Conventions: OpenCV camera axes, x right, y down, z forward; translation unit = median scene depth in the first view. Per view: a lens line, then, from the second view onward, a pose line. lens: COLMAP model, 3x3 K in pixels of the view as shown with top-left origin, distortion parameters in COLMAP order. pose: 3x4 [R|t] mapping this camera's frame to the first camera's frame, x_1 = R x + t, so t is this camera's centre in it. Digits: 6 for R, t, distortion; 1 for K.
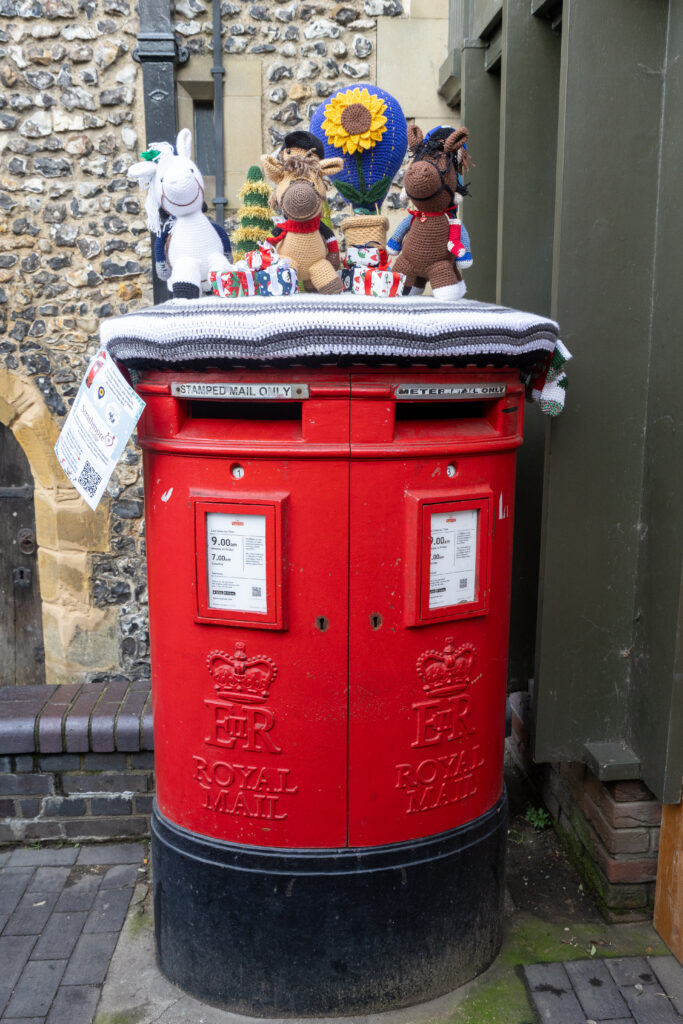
lens RADIAL K [[917.1, 0, 345.5], [0, 917.1, 521.3], [0, 0, 1]] dist [-0.029913, 0.037605]
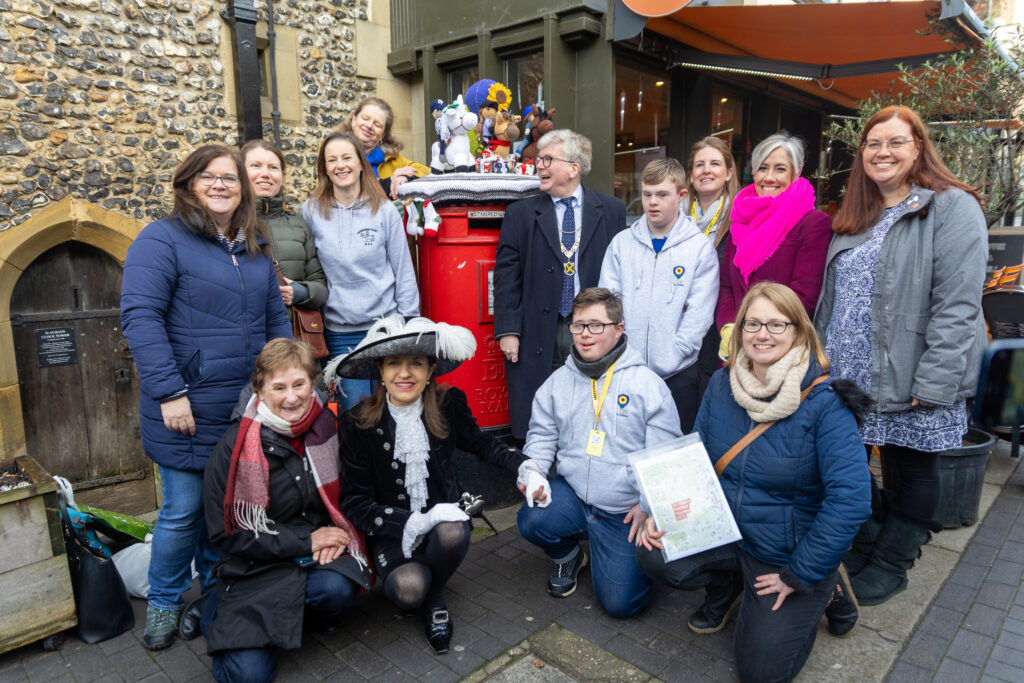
lens RADIAL K [[675.5, 0, 510.0], [0, 675.5, 342.6], [0, 0, 1]] dist [-0.000157, -0.005681]
pose [[0.740410, -0.122909, 0.660823, -1.089364], [0.135209, 0.990278, 0.032693, 0.106321], [-0.658416, 0.065143, 0.749830, -0.221761]]
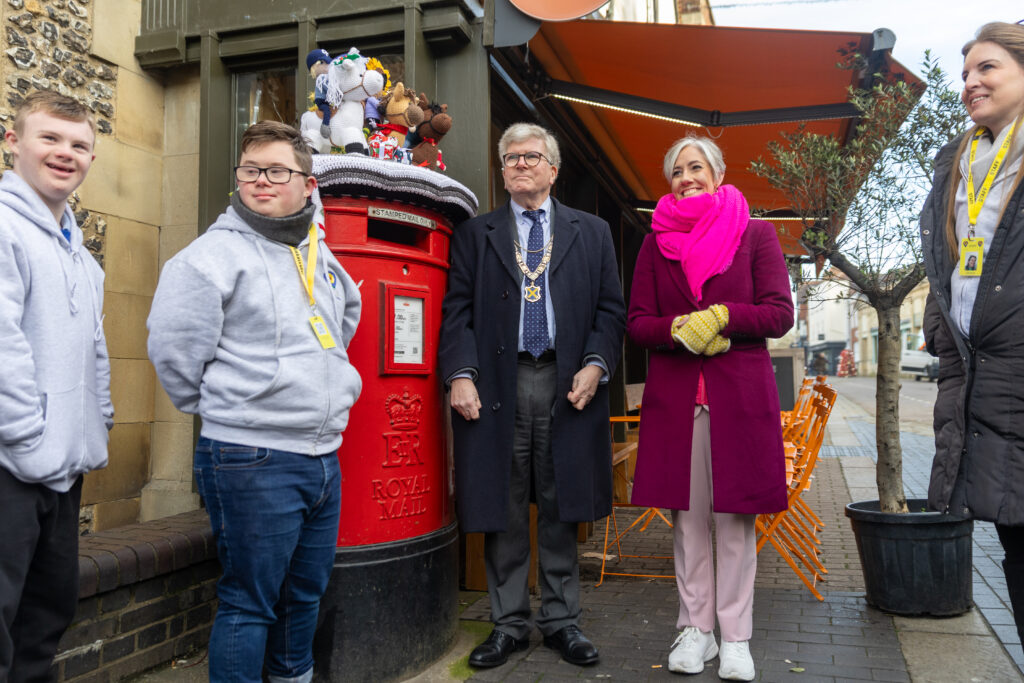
lens RADIAL K [[839.0, 0, 510.2], [0, 839.0, 340.5], [0, 0, 1]] dist [0.000988, -0.005782]
pose [[0.385204, 0.047359, 0.921616, -1.190381], [0.175594, 0.976675, -0.123580, 0.235189], [-0.905972, 0.209434, 0.367903, 0.312297]]
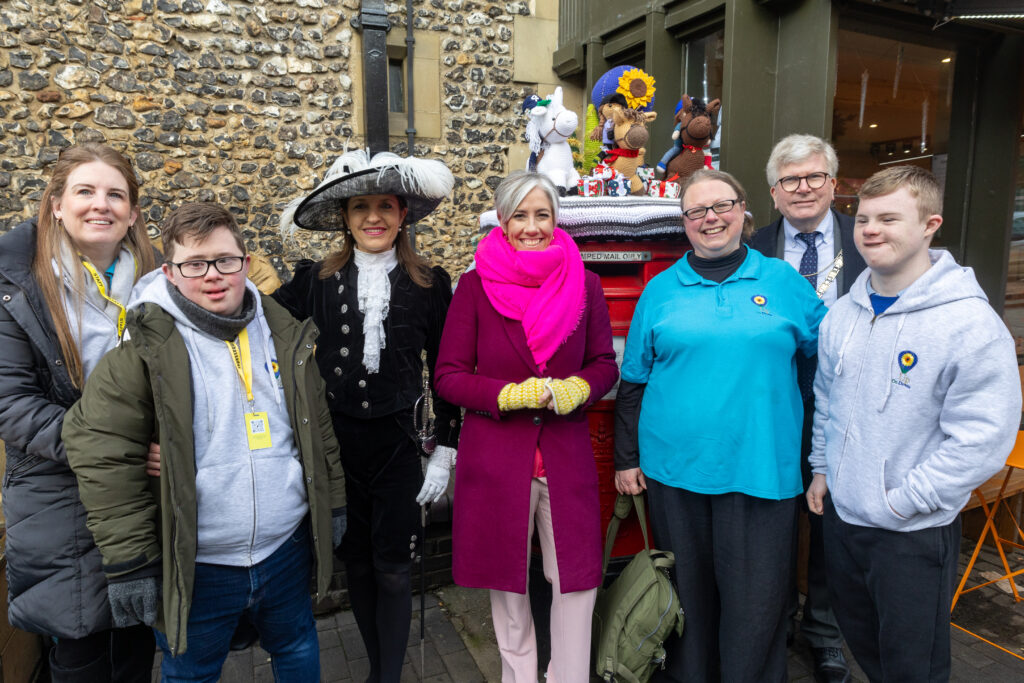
lens RADIAL K [[675.5, 0, 507.1], [0, 675.5, 337.6], [0, 0, 1]] dist [-0.000157, -0.005681]
pose [[0.944114, -0.047094, 0.326237, -0.573644], [0.063008, 0.997275, -0.038381, 0.024116], [-0.323540, 0.056792, 0.944509, -0.014471]]
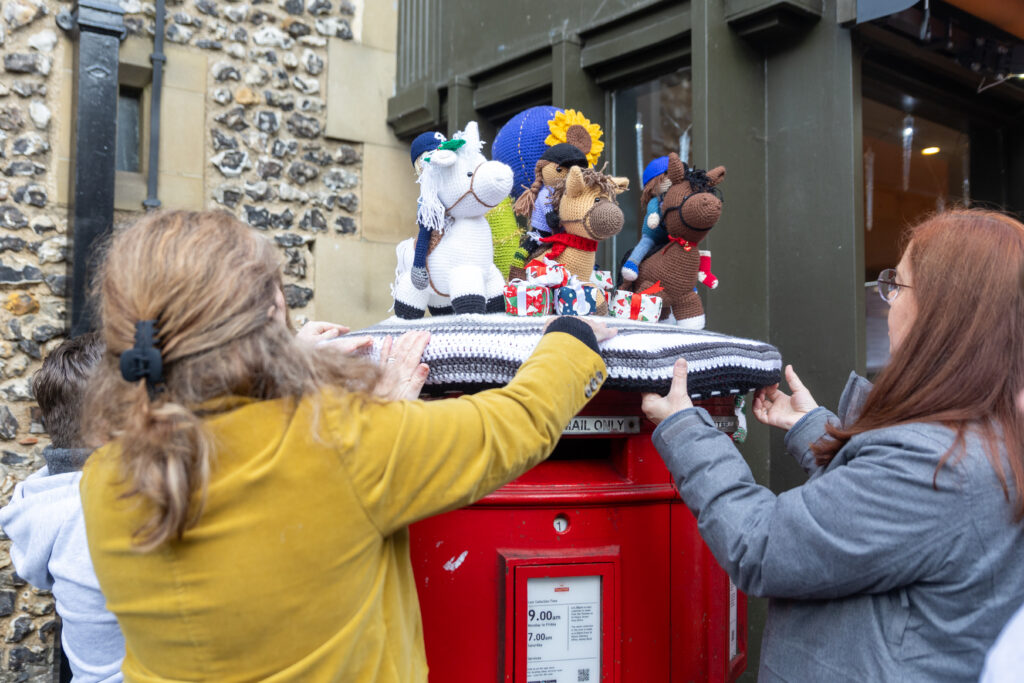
lens RADIAL K [[994.2, 0, 458.0], [0, 994.2, 333.5], [0, 0, 1]] dist [-0.007060, 0.000000]
pose [[0.853252, 0.042355, 0.519776, -0.589518], [0.086731, 0.971290, -0.221524, -0.027224], [-0.514236, 0.234096, 0.825082, 0.248986]]
